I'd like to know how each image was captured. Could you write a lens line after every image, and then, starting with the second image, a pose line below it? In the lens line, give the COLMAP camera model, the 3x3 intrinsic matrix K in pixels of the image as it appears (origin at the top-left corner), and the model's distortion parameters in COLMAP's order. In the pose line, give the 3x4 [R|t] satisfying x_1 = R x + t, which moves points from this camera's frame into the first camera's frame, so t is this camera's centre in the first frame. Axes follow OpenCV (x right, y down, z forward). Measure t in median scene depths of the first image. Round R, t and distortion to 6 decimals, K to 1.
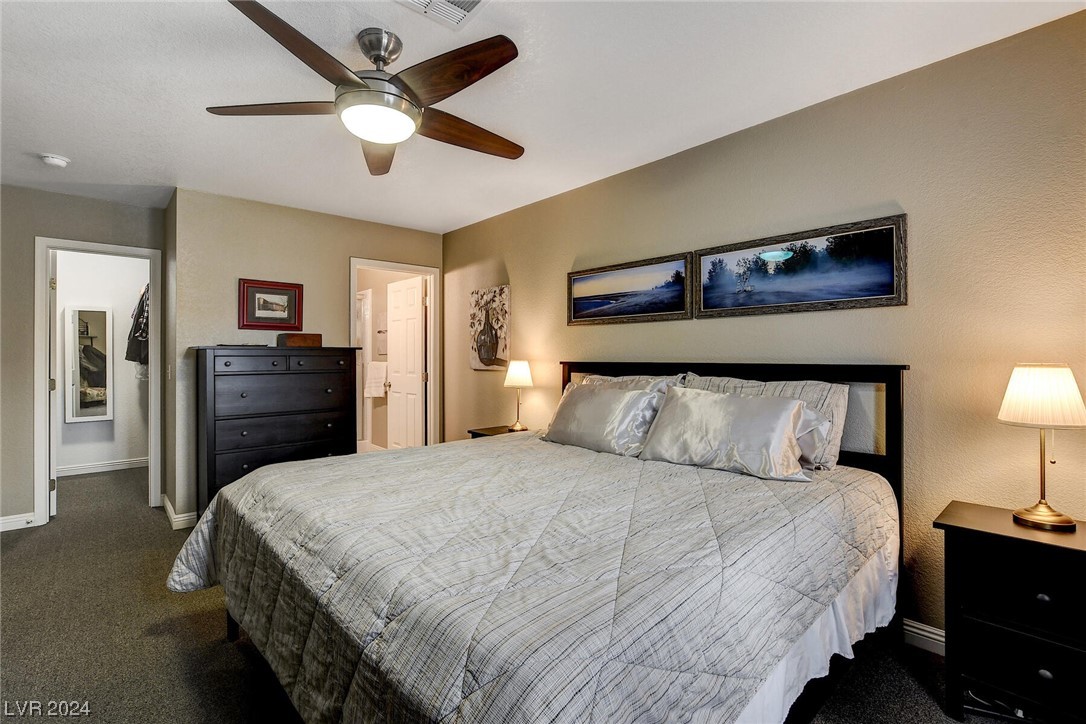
lens RADIAL K [[494.2, 0, 542.6], [0, 494.2, 354.0], [0, 0, 1]] dist [-0.019082, 0.001366]
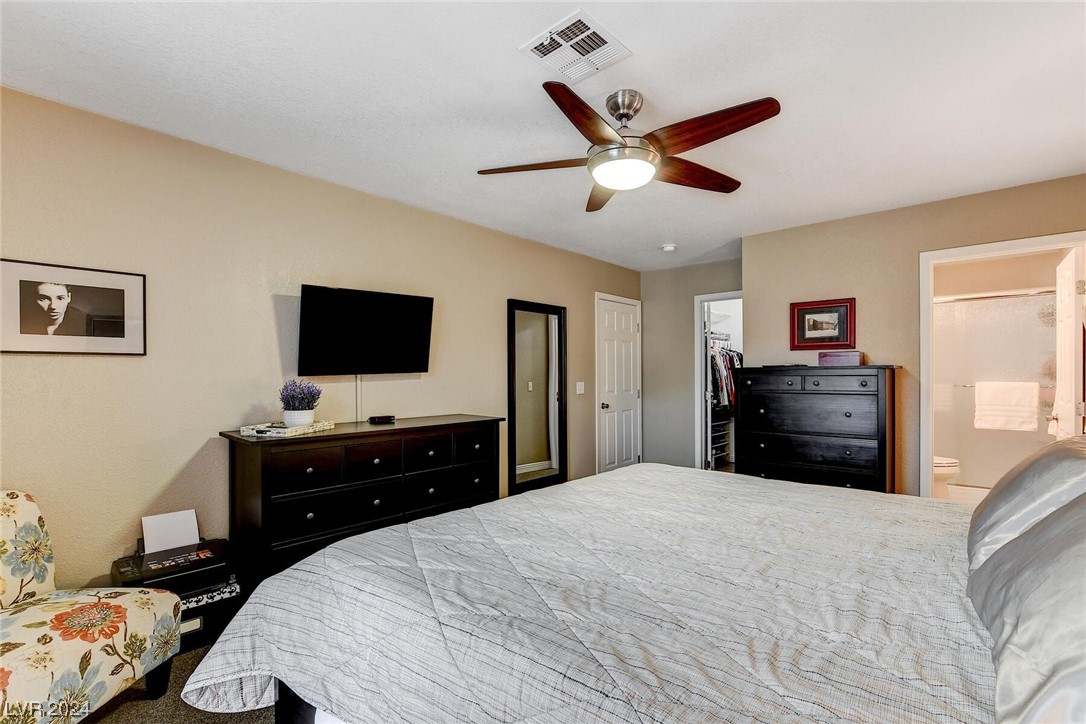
lens RADIAL K [[494.2, 0, 543.5], [0, 494.2, 381.2], [0, 0, 1]] dist [-0.019082, 0.001366]
pose [[0.111268, 0.011170, -0.993728, 0.388122], [0.008131, 0.999893, 0.012150, -0.001123], [0.993757, -0.009431, 0.111165, 0.335495]]
